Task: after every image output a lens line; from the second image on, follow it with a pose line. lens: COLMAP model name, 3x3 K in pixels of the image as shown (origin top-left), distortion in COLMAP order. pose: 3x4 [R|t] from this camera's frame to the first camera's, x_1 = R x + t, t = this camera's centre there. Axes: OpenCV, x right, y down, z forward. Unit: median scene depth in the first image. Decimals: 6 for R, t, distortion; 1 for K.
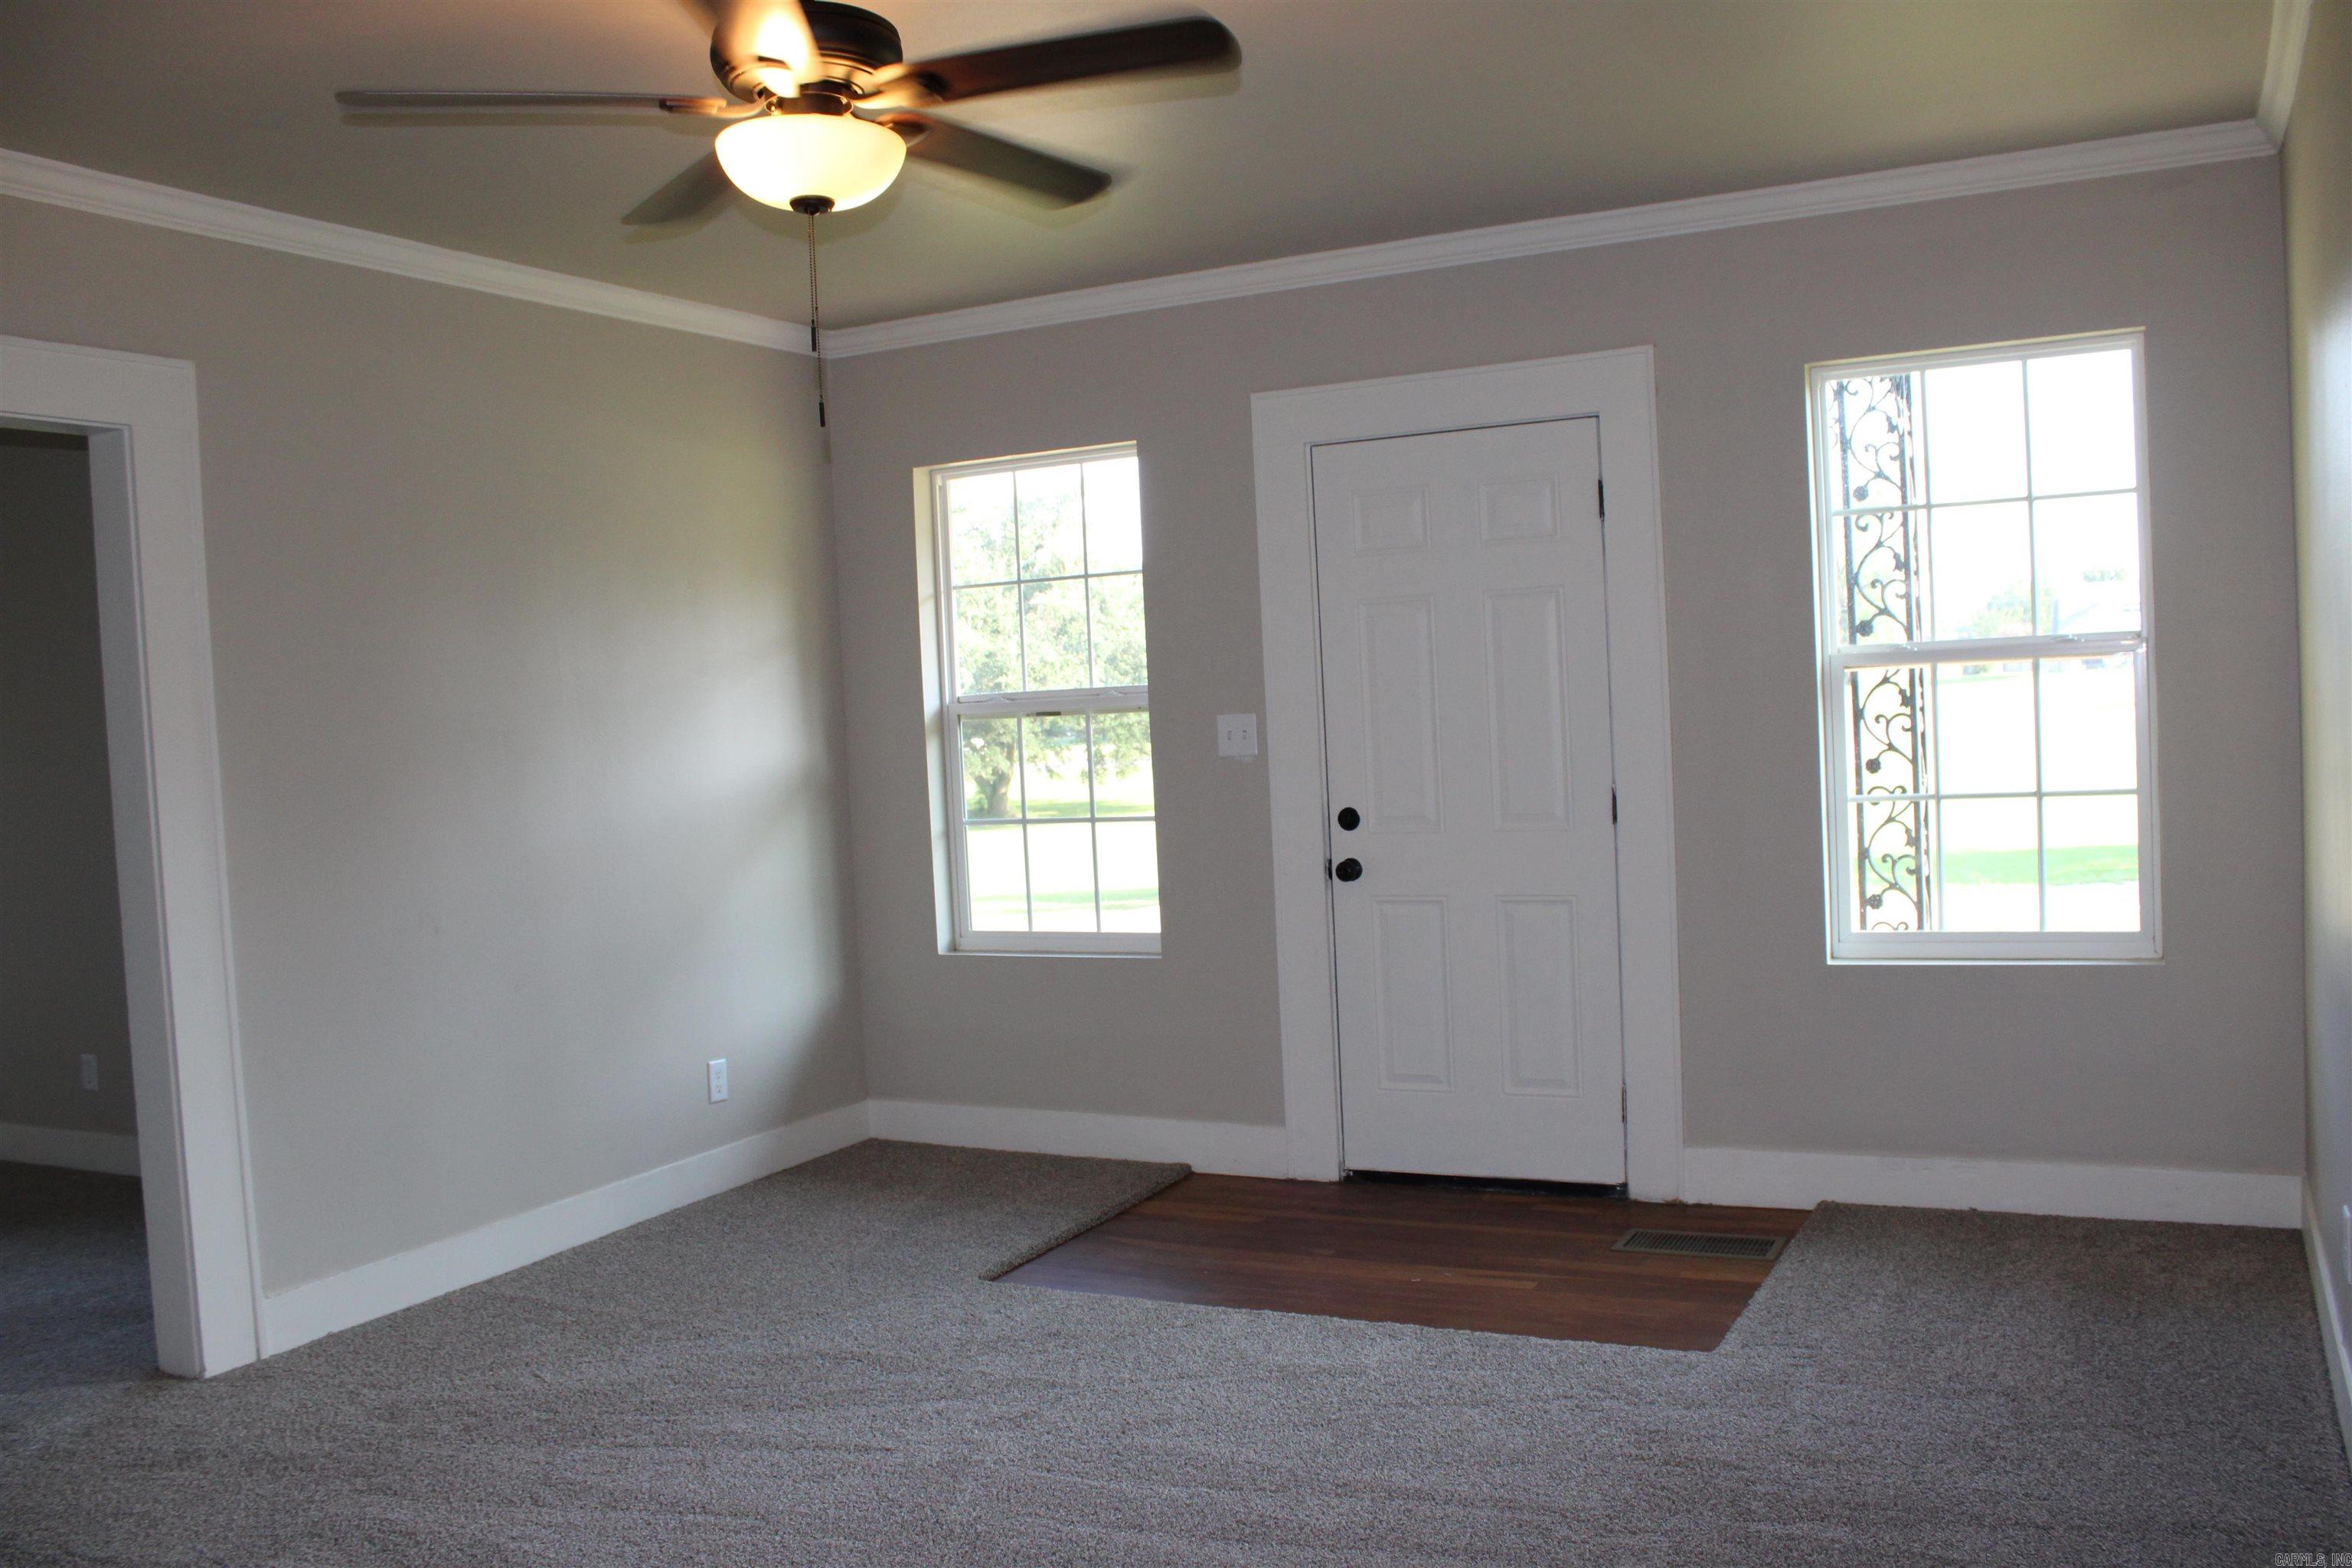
lens RADIAL K [[1962.0, 0, 1187.1], [0, 1962.0, 812.6], [0, 0, 1]] dist [-0.168290, 0.158493]
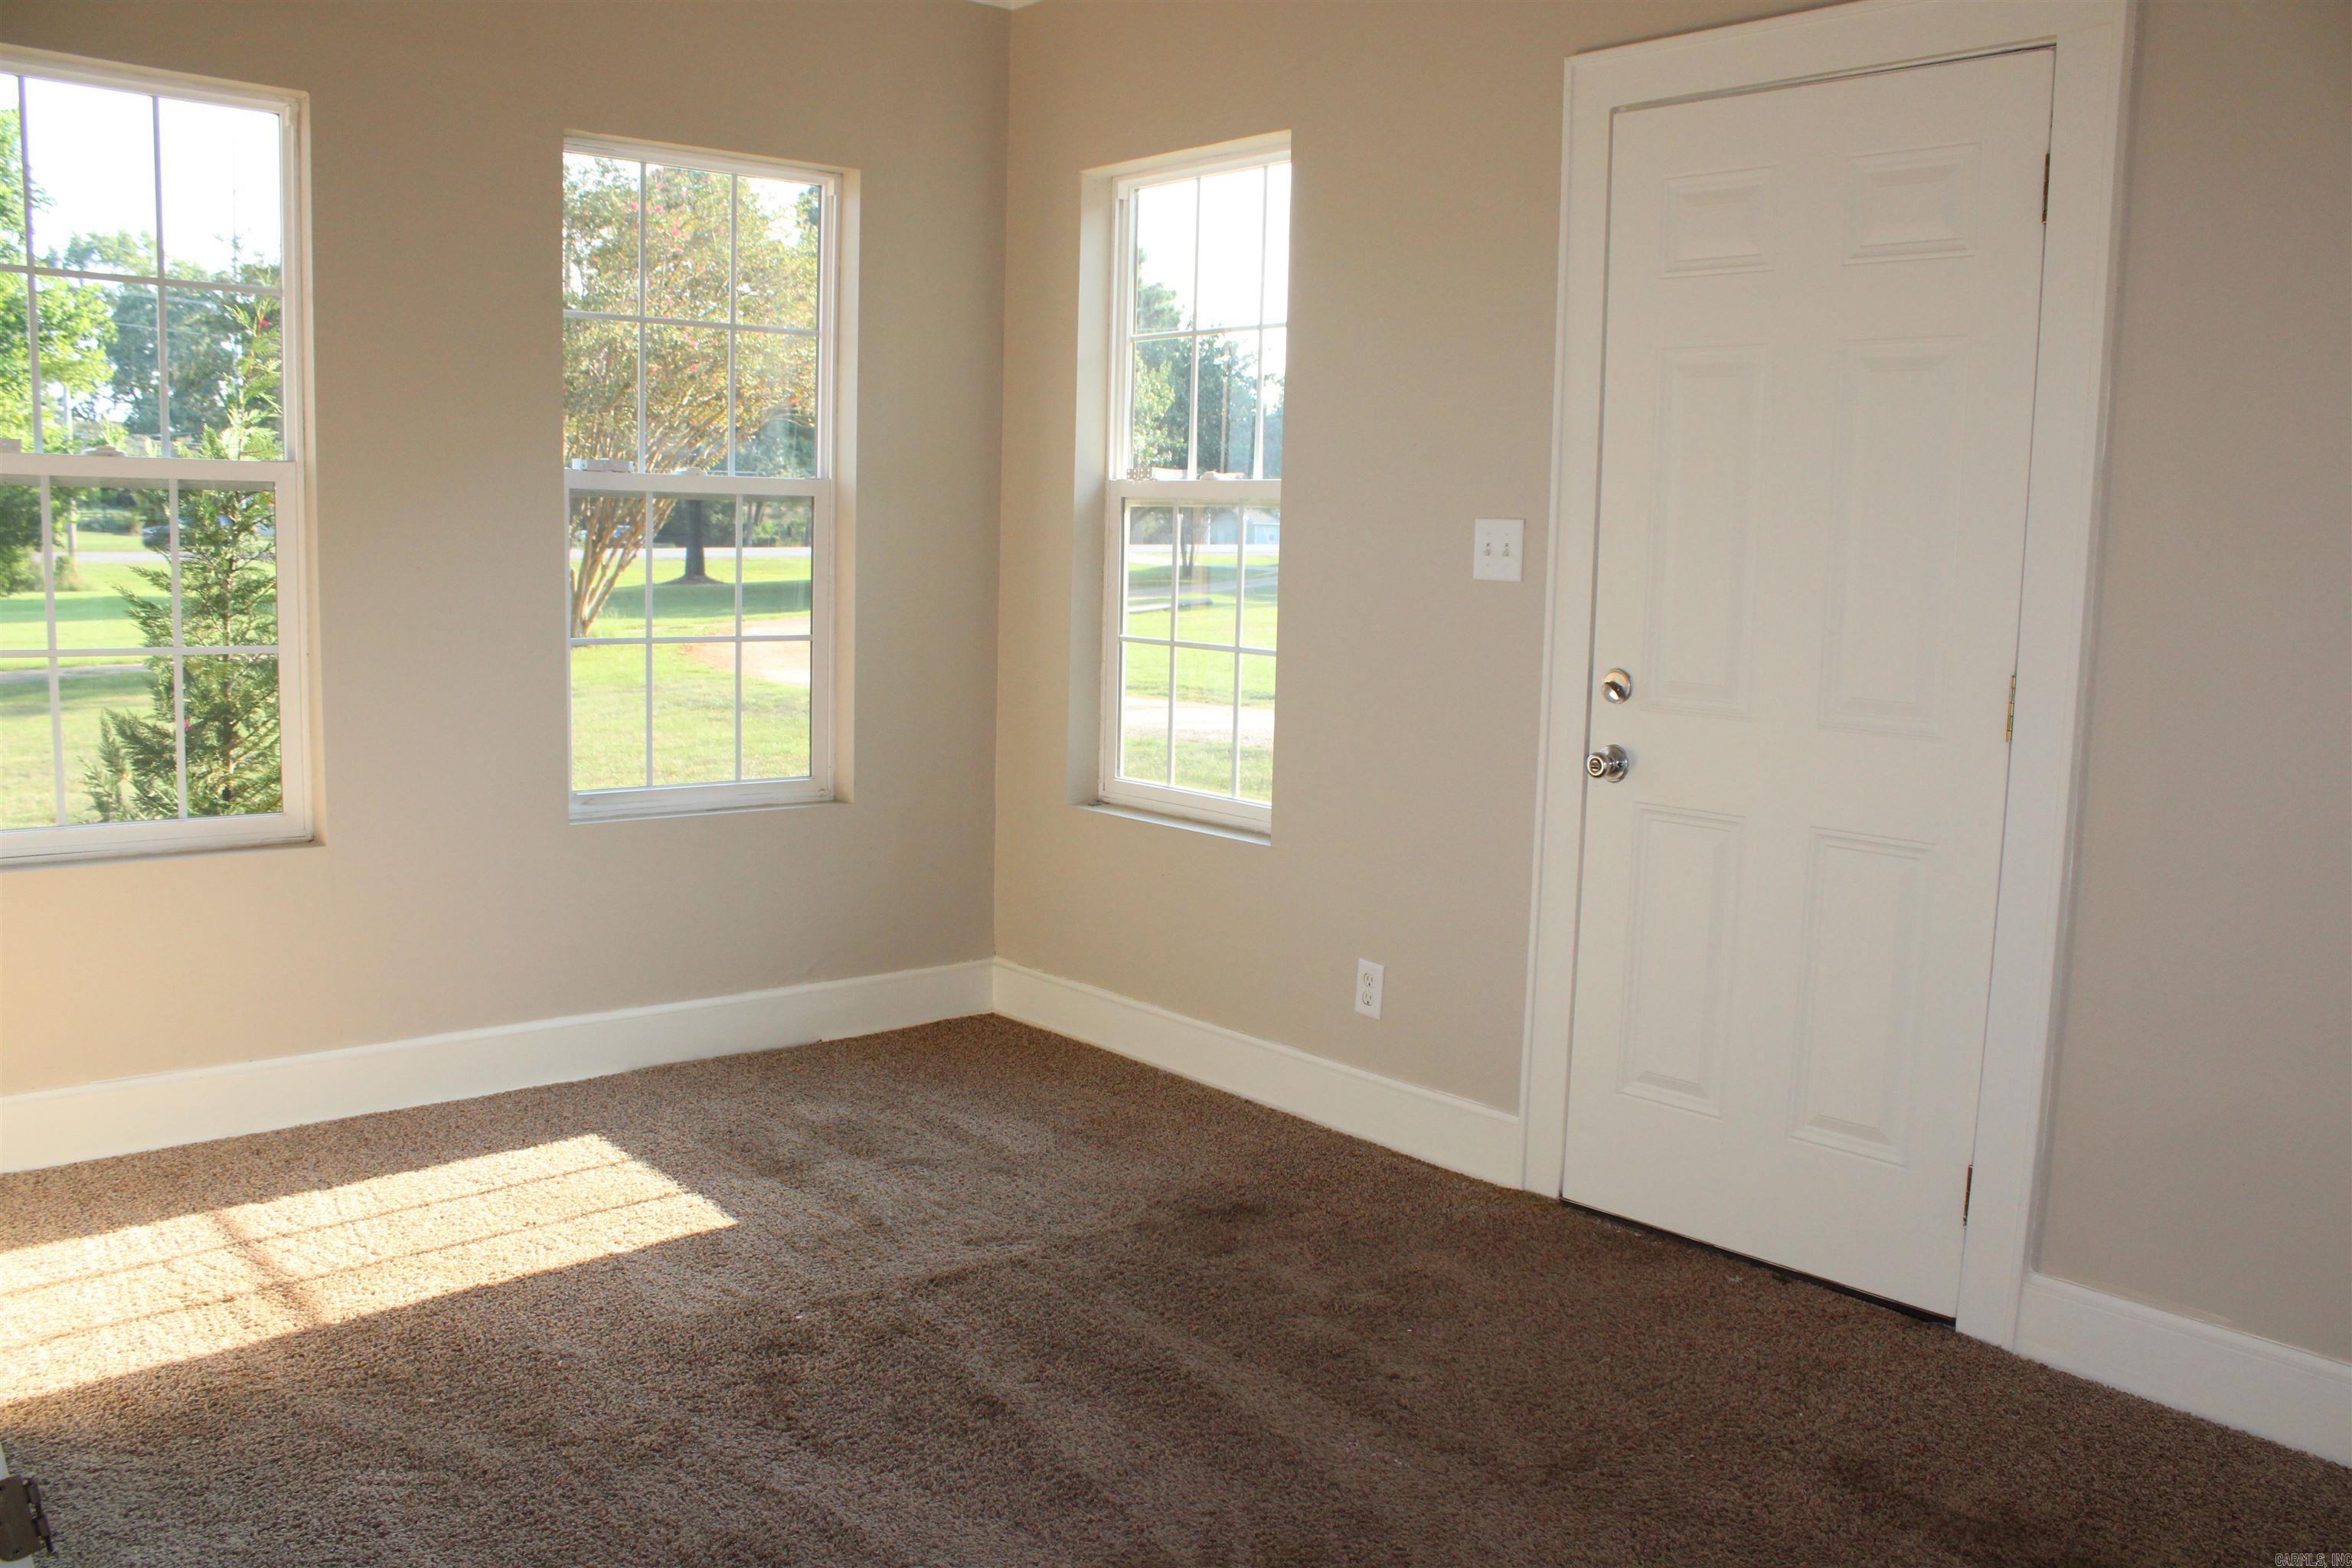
lens RADIAL K [[1962.0, 0, 1187.1], [0, 1962.0, 812.6], [0, 0, 1]] dist [-0.168290, 0.158493]
pose [[0.793879, 0.152202, -0.588719, 0.363548], [-0.099363, 0.987625, 0.121342, -0.021104], [0.599902, -0.037834, 0.799178, 0.383007]]
